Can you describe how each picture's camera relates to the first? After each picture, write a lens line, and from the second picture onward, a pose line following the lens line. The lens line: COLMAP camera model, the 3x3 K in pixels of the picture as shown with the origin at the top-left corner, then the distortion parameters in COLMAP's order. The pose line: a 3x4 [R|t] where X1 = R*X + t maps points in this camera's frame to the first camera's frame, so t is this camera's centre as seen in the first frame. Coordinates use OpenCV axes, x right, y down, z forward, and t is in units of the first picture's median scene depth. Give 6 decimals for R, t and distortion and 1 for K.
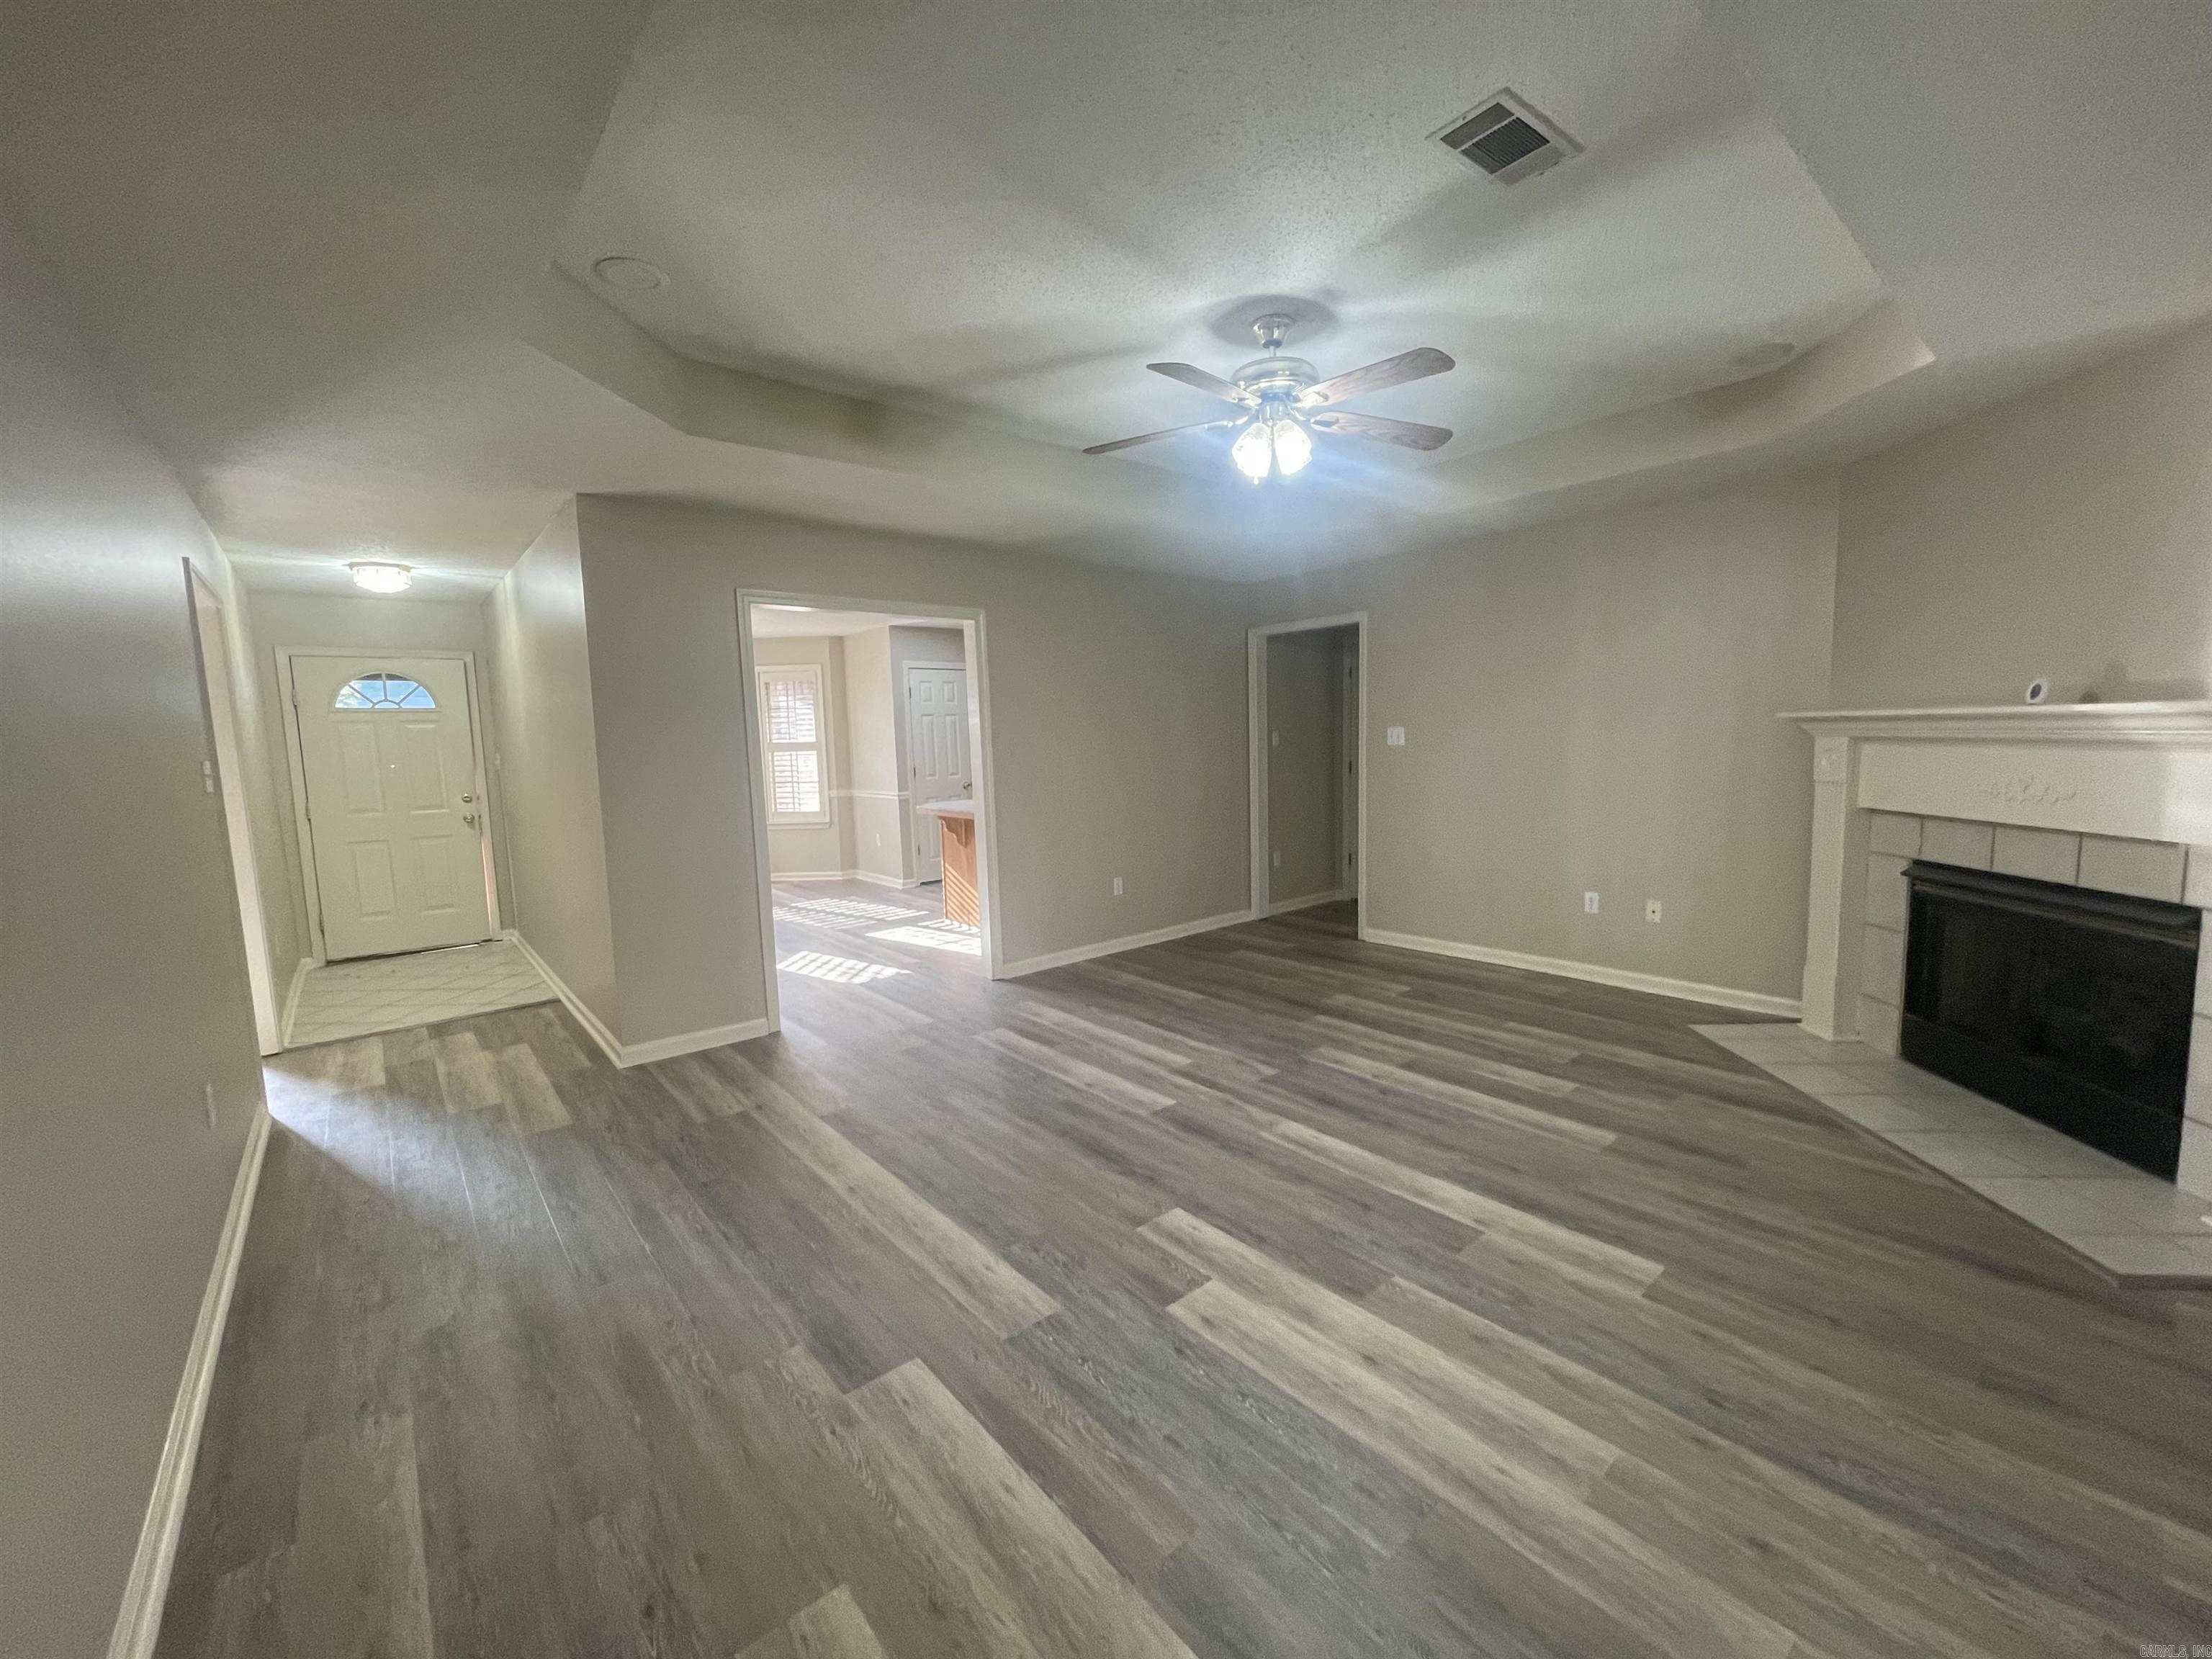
lens RADIAL K [[888.1, 0, 1102.2], [0, 888.1, 826.6], [0, 0, 1]] dist [0.001042, -0.000558]
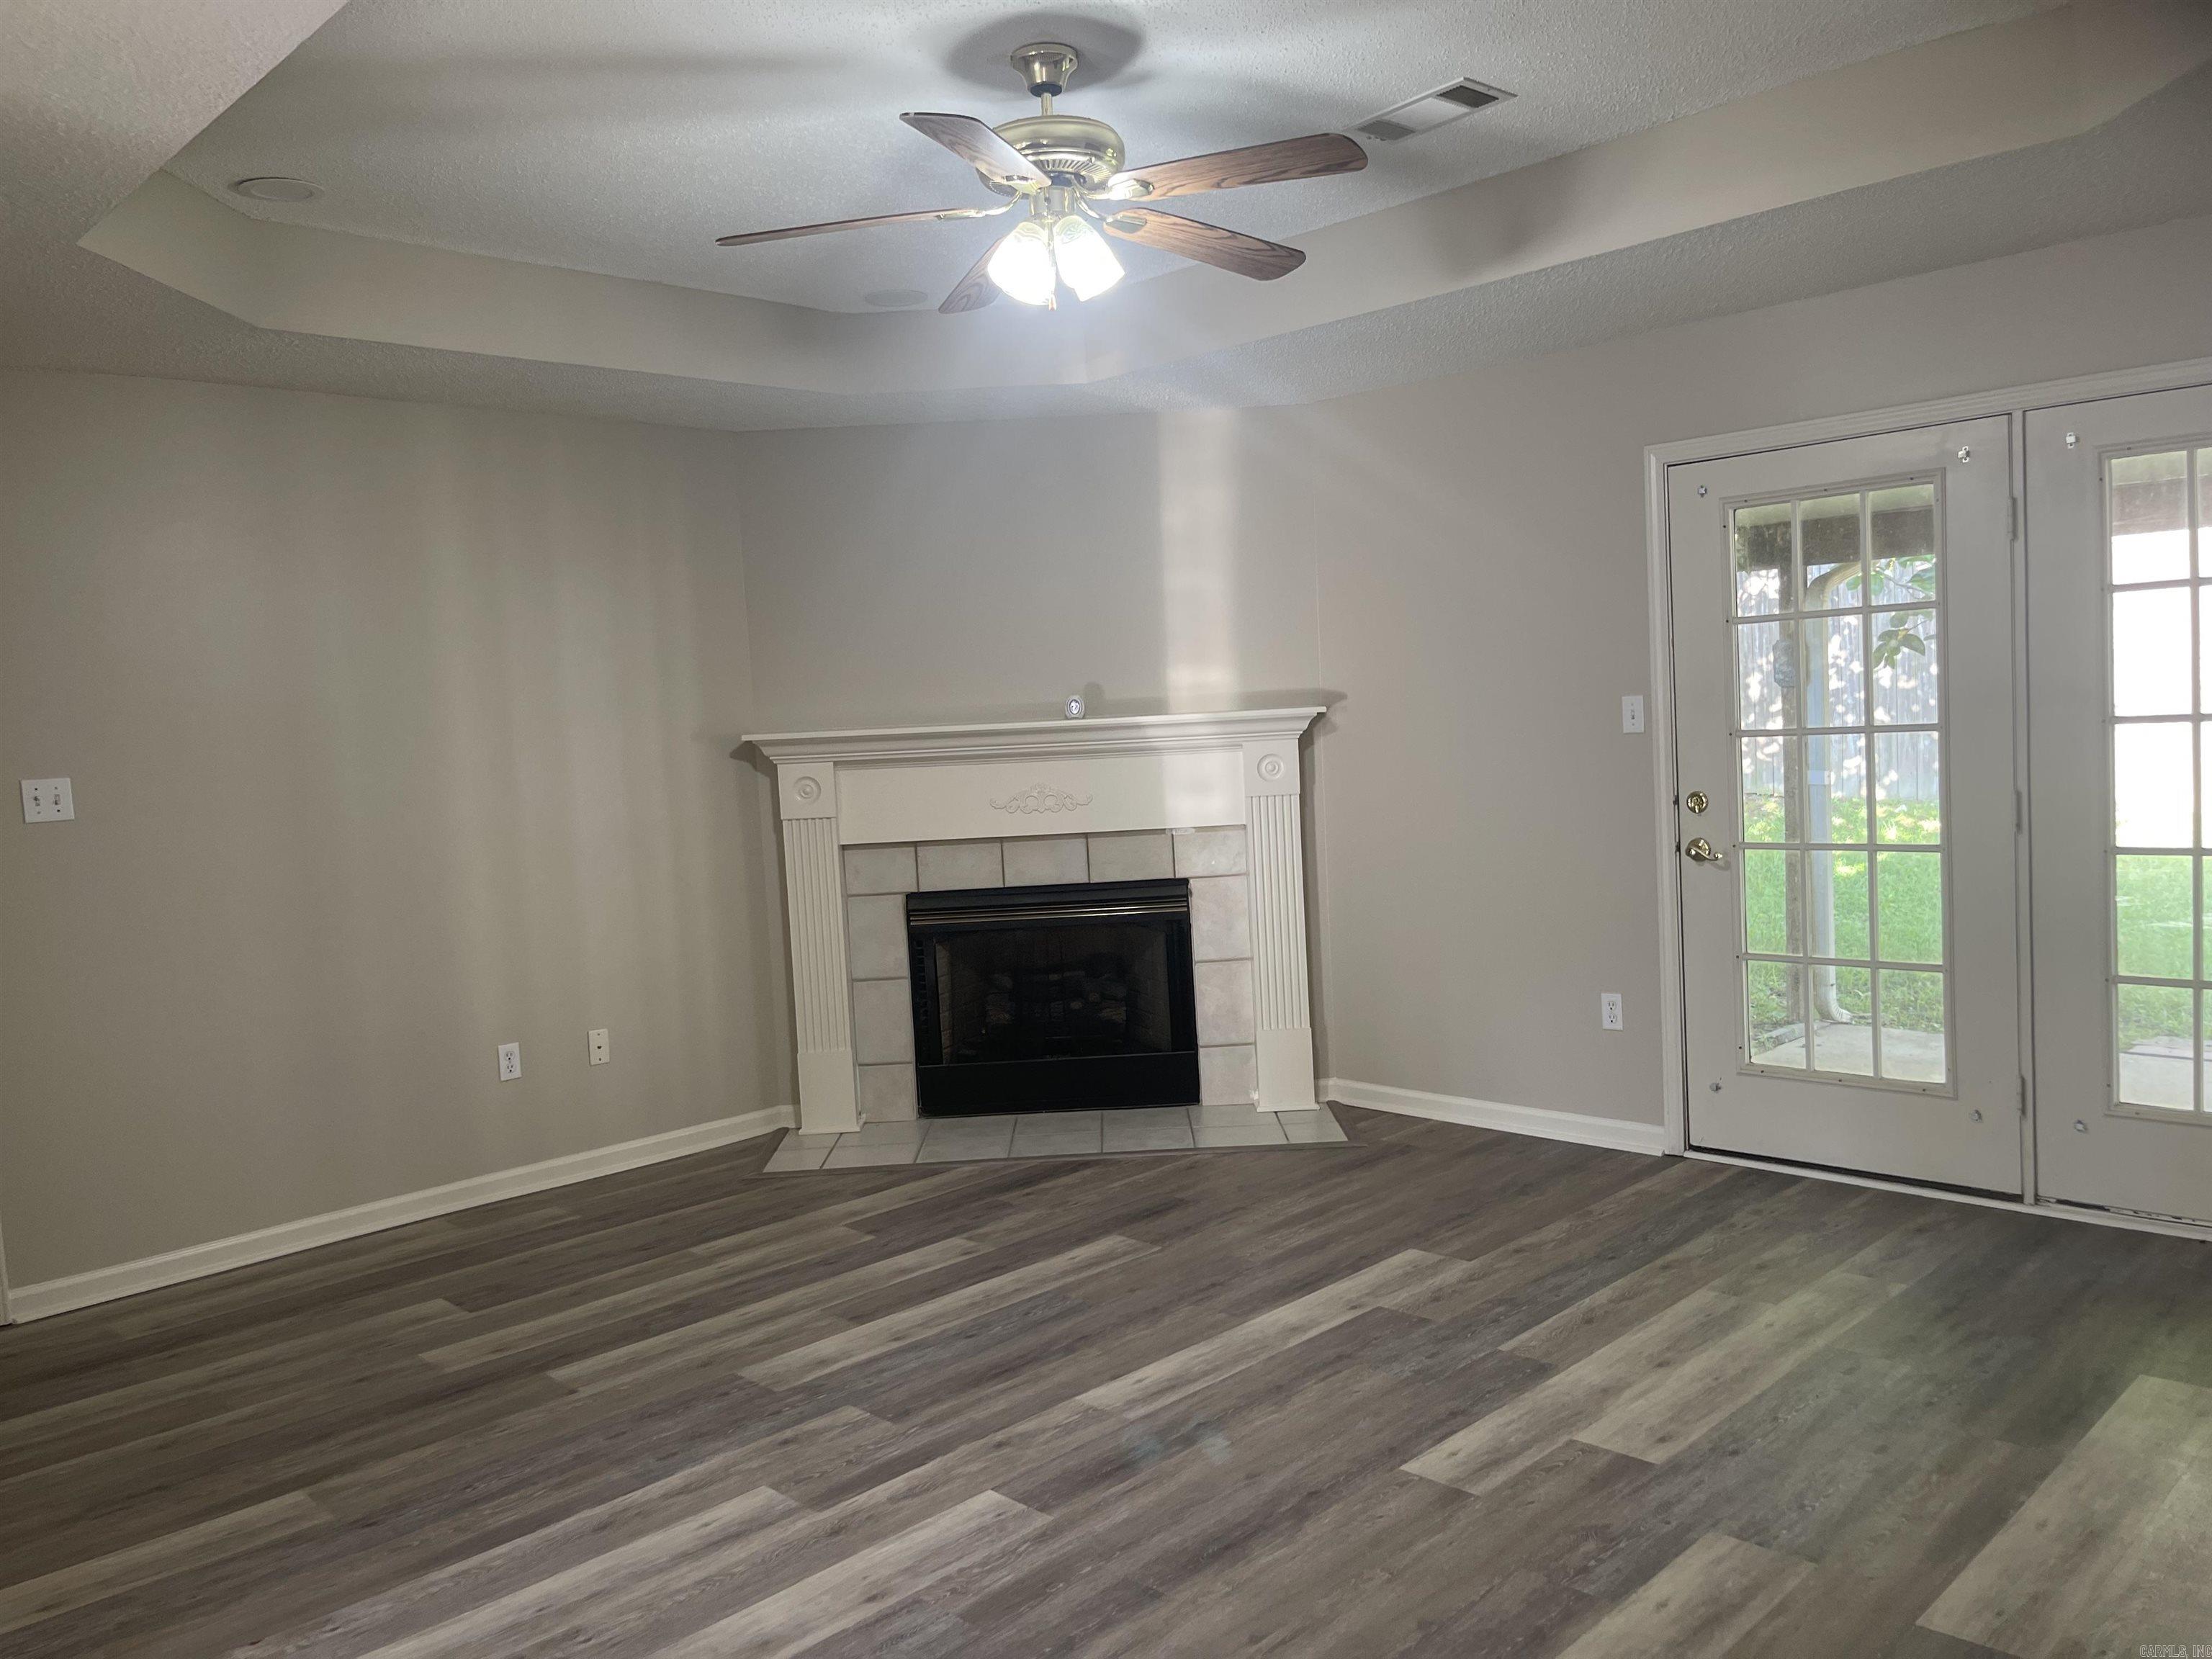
lens RADIAL K [[1701.4, 0, 1105.1], [0, 1701.4, 832.3], [0, 0, 1]] dist [0.035008, -0.005352]
pose [[-0.085691, -0.037740, 0.995607, -0.877829], [0.155704, 0.986497, 0.050796, -0.086394], [-0.984080, 0.159373, -0.078657, 0.998650]]
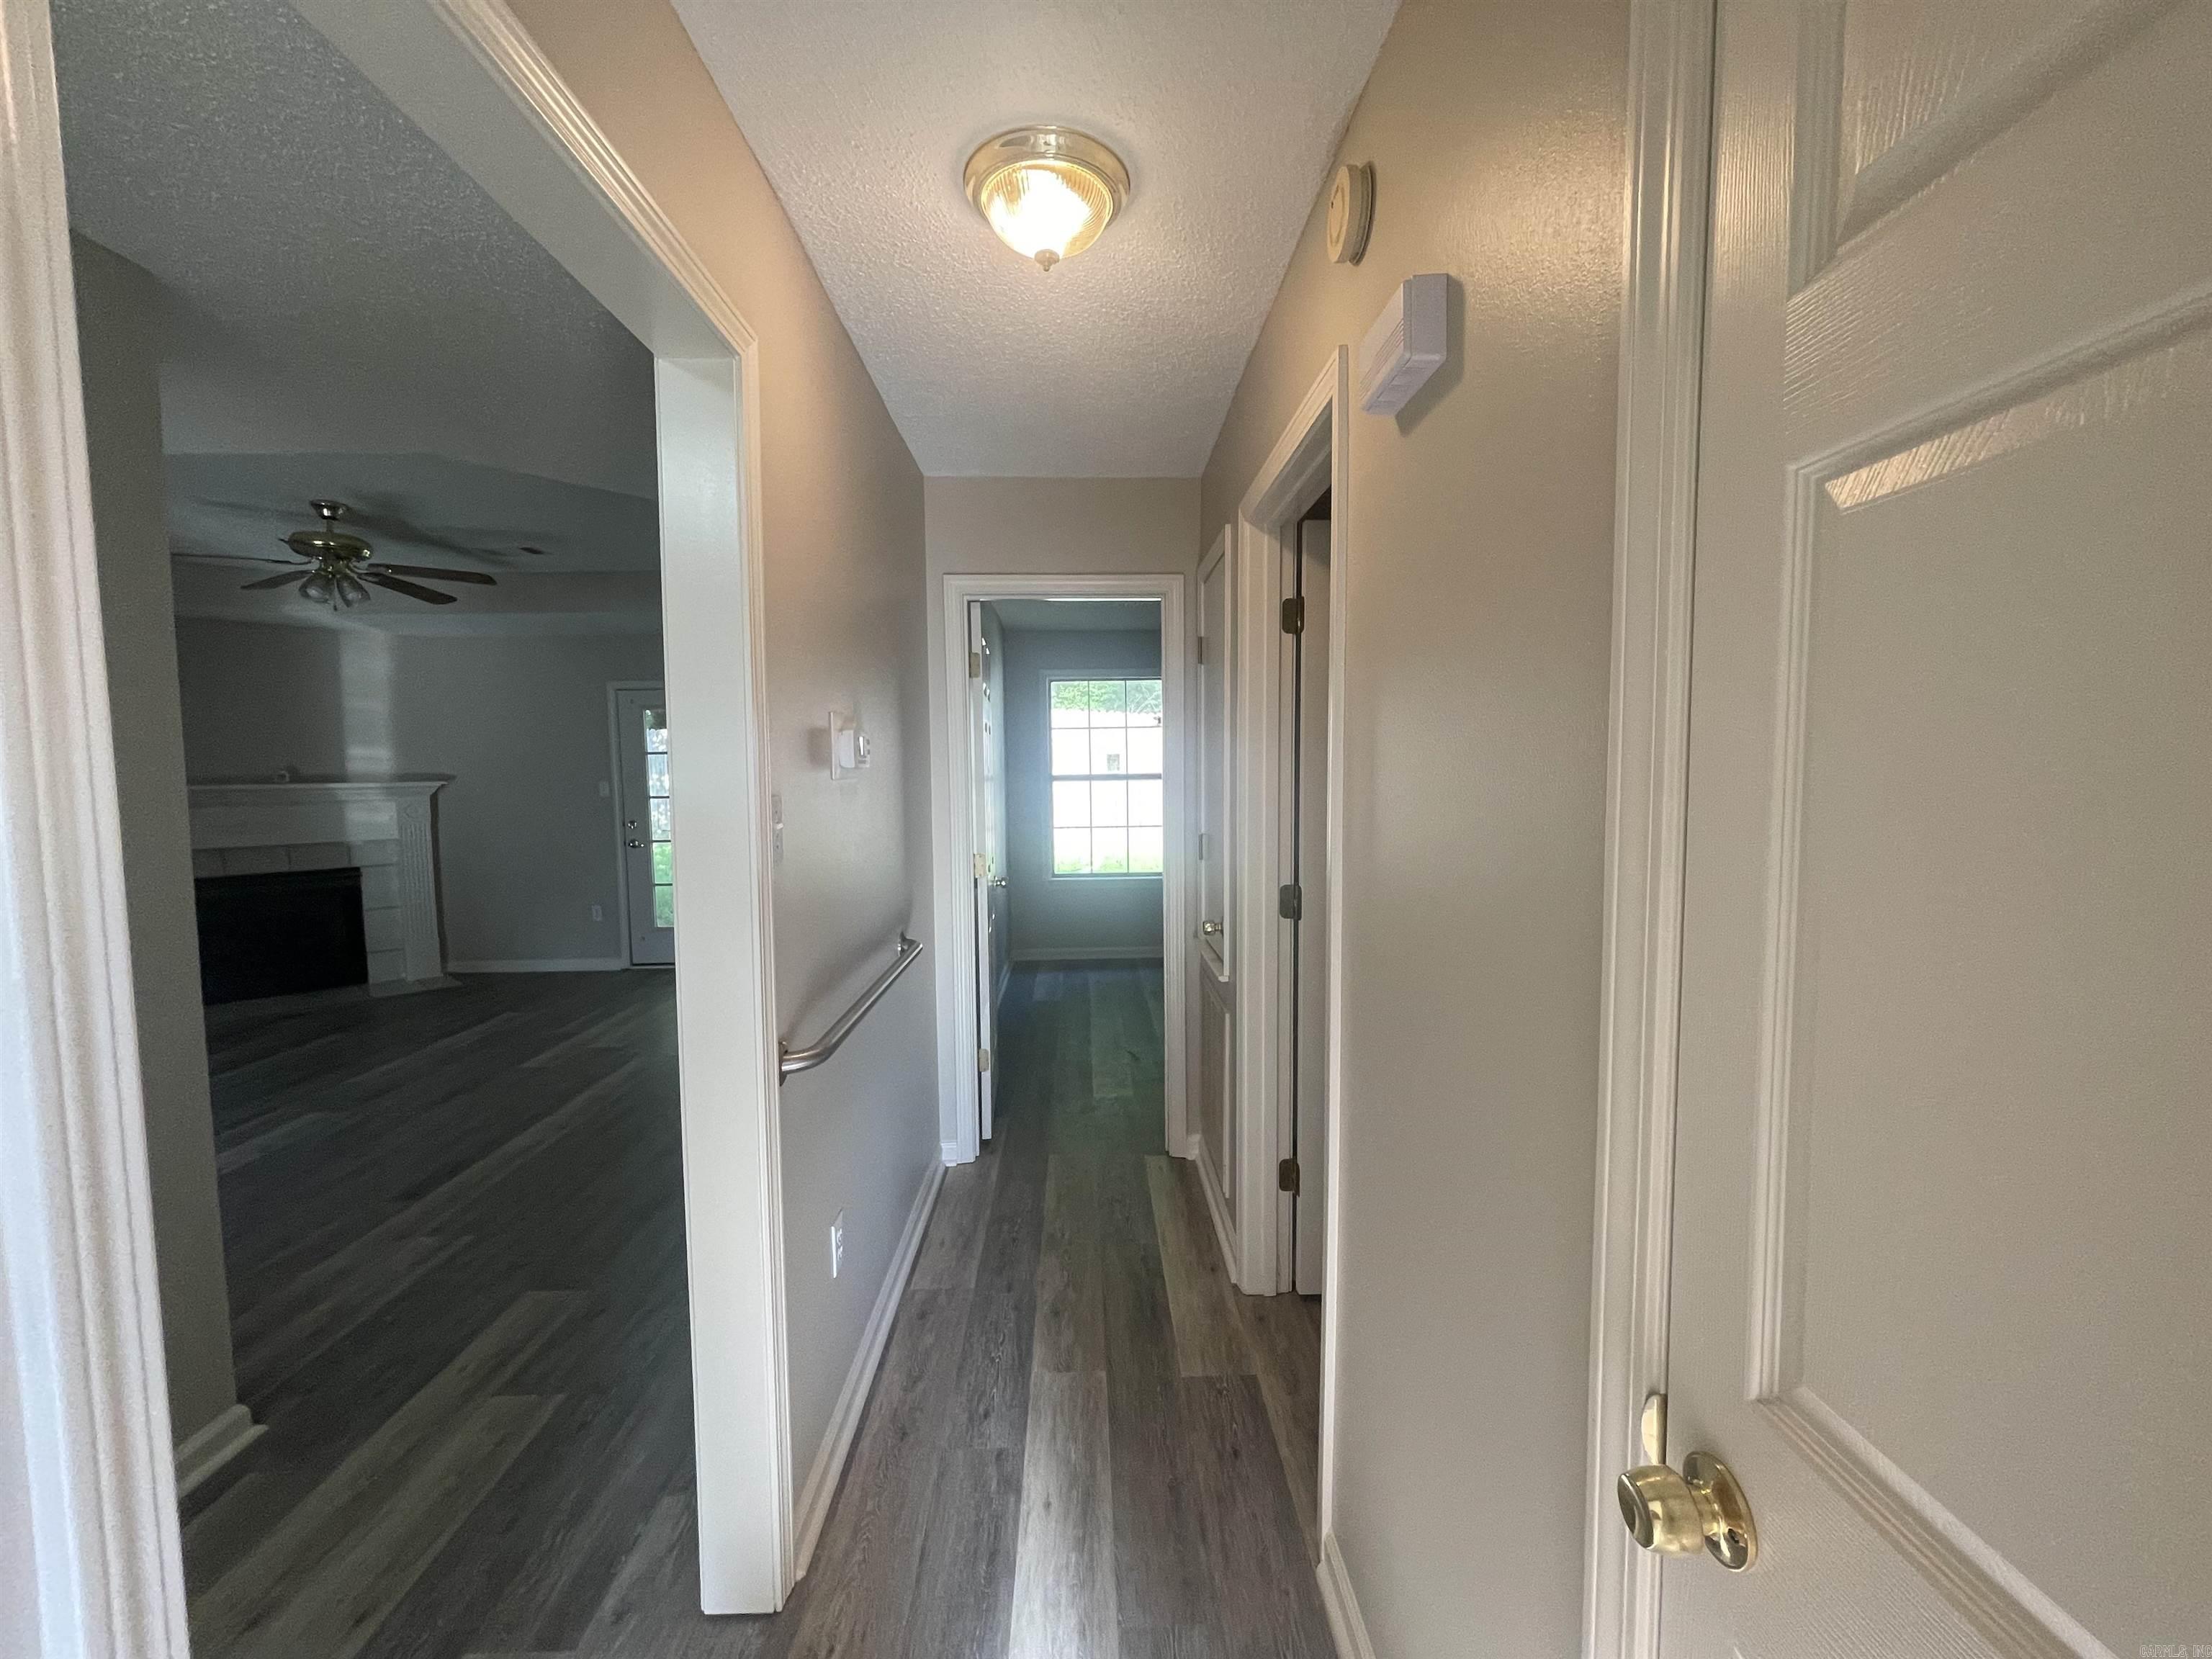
lens RADIAL K [[888.1, 0, 1093.2], [0, 888.1, 836.0], [0, 0, 1]] dist [0.001042, -0.000558]
pose [[-0.777235, -0.008232, 0.629157, -1.466815], [0.100550, 0.985439, 0.137109, -0.097635], [-0.621125, 0.169827, -0.765090, 1.244461]]
